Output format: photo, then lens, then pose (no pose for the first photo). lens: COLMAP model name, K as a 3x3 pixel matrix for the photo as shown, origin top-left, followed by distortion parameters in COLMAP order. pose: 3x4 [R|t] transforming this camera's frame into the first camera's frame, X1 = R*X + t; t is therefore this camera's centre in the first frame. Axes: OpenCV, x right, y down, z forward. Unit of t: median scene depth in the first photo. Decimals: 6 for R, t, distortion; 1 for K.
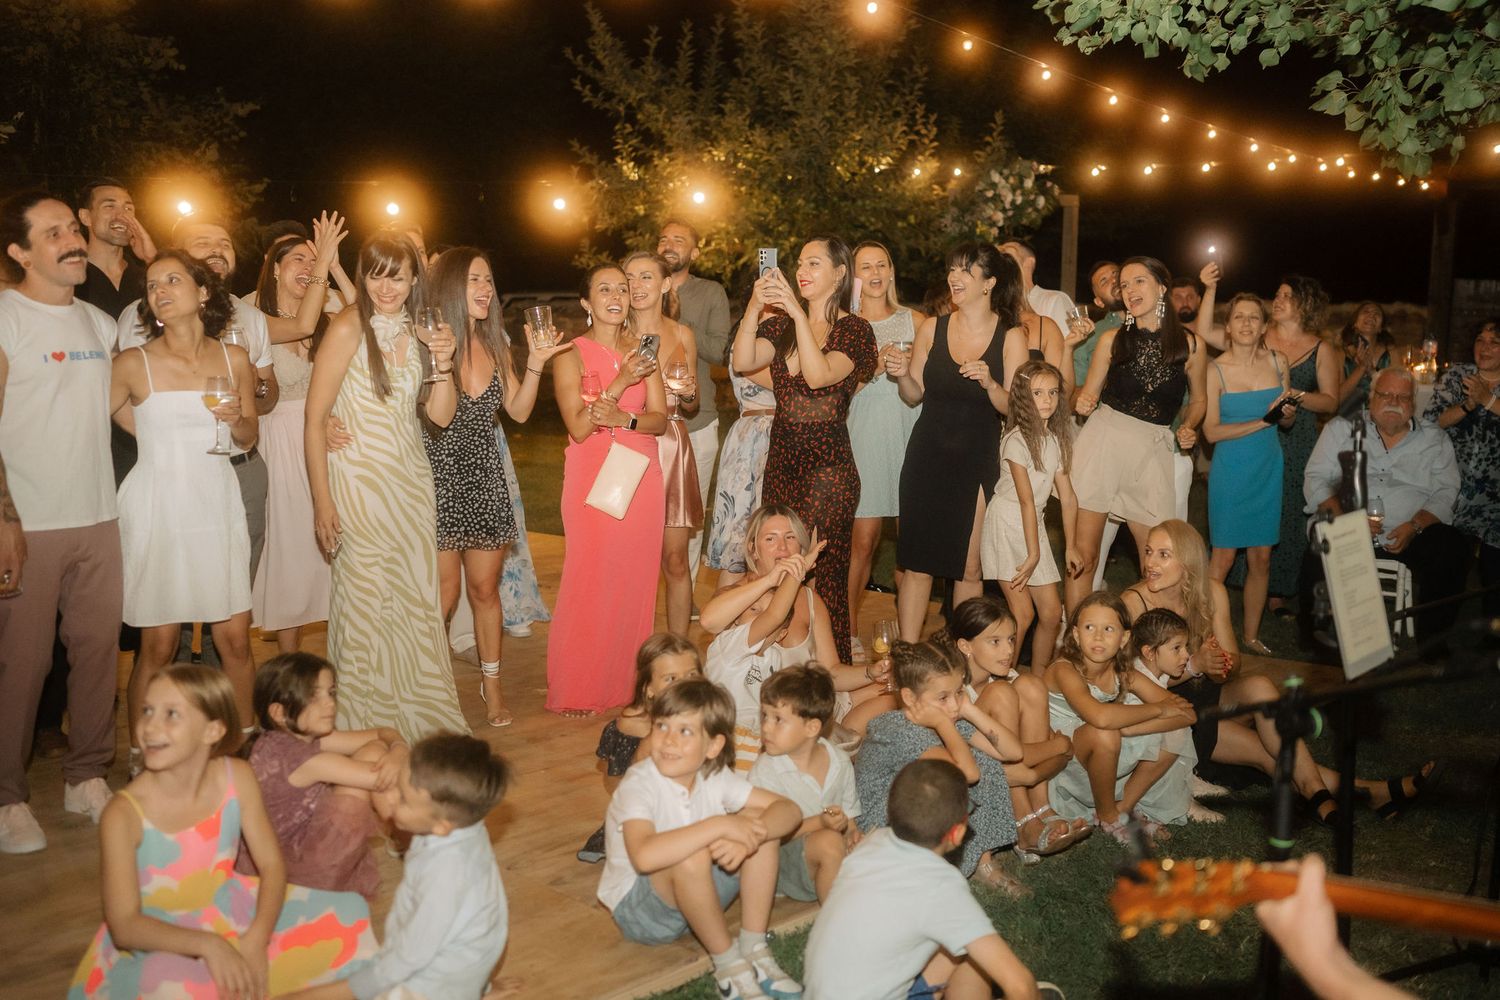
lens RADIAL K [[1473.8, 0, 751.4], [0, 1473.8, 503.6], [0, 0, 1]] dist [0.017803, 0.014113]
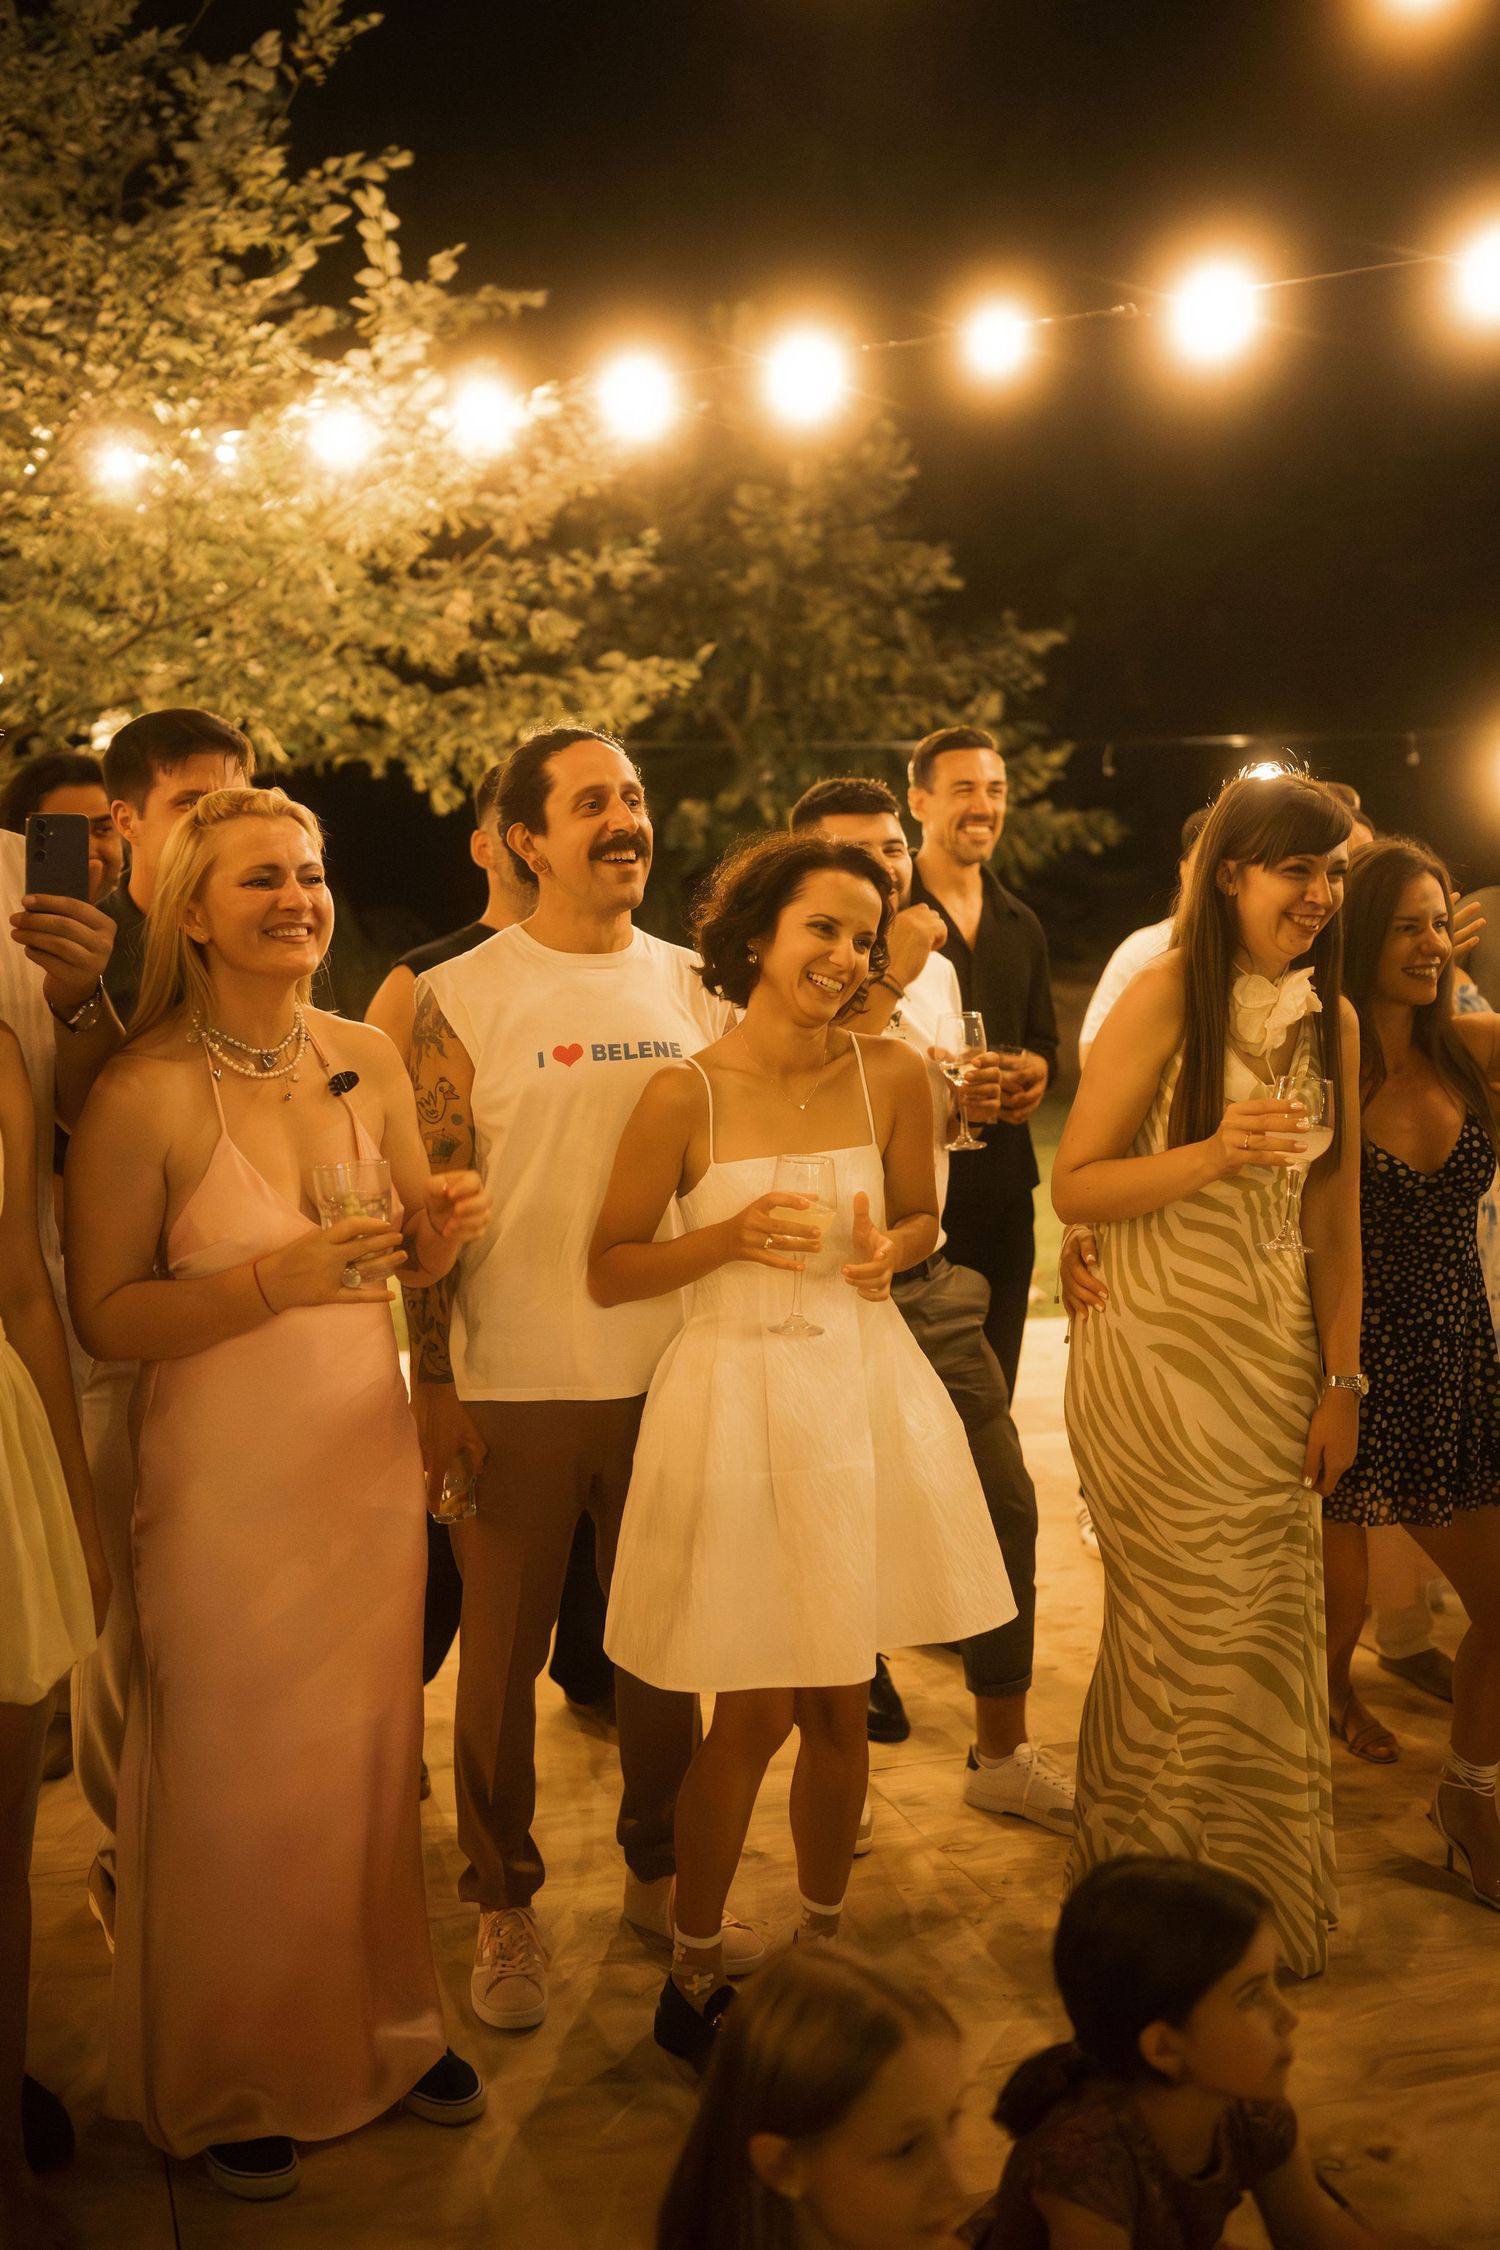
lens RADIAL K [[2210.6, 0, 801.4], [0, 2210.6, 1120.4], [0, 0, 1]] dist [0.017803, 0.014113]
pose [[0.908209, 0.039913, -0.416609, -0.021190], [-0.058109, 0.997826, -0.031082, -0.016712], [0.414463, 0.052438, 0.908554, 0.071791]]
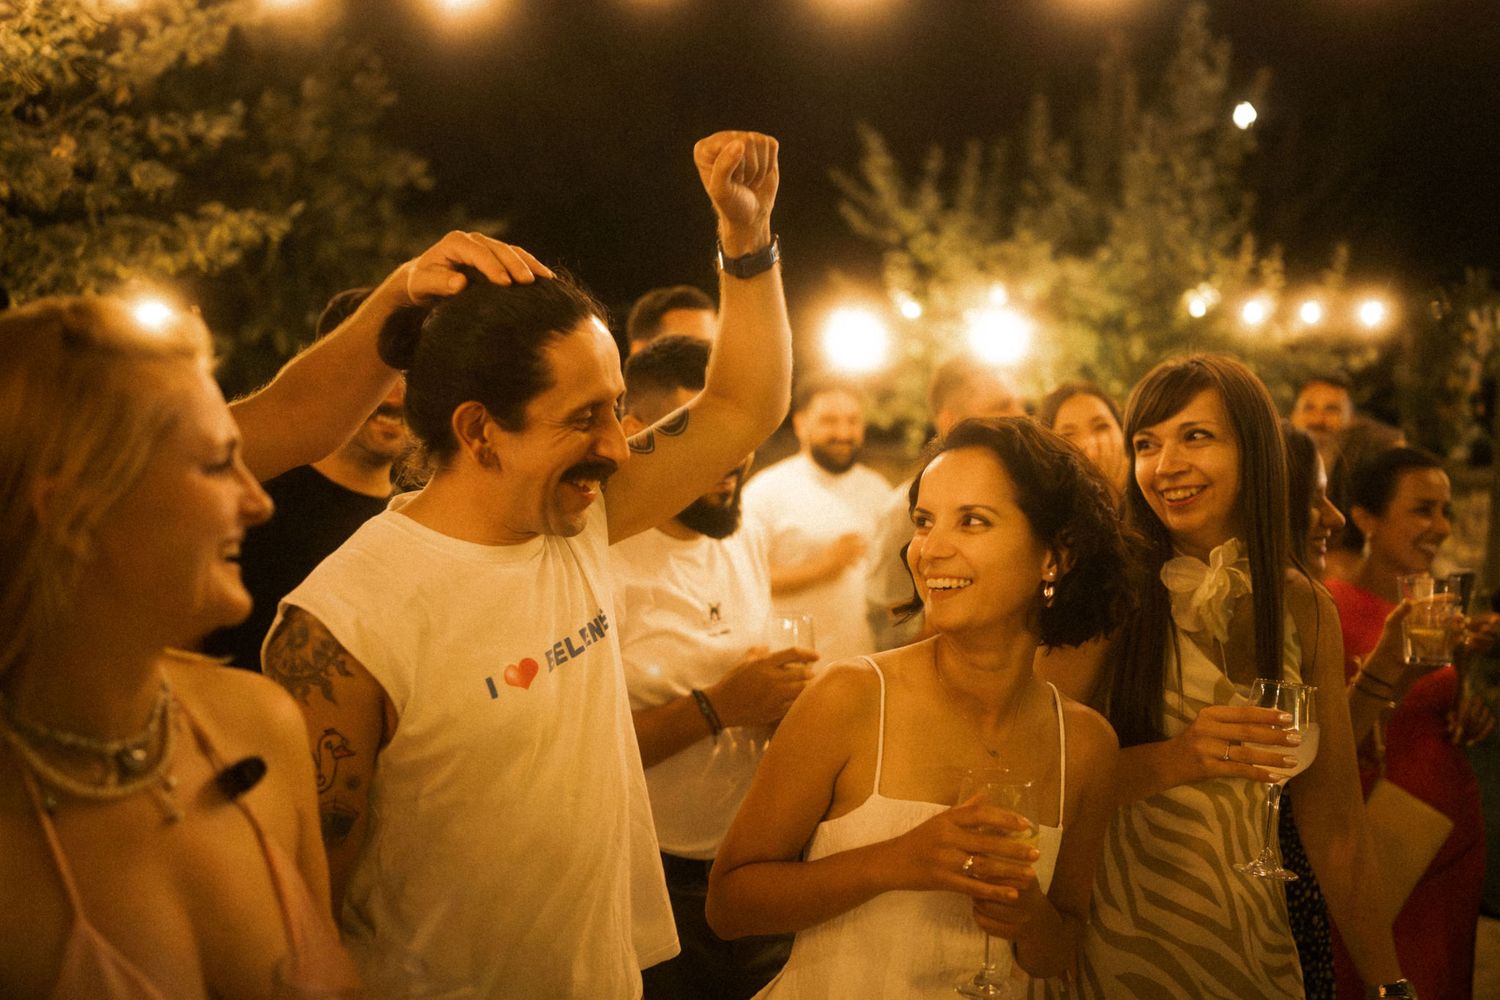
lens RADIAL K [[1456.8, 0, 766.7], [0, 1456.8, 500.2], [0, 0, 1]] dist [0.015835, 0.015032]
pose [[0.996050, 0.033030, -0.082425, -0.091932], [-0.040255, 0.995343, -0.087589, -0.030513], [0.079148, 0.090561, 0.992741, 0.141594]]
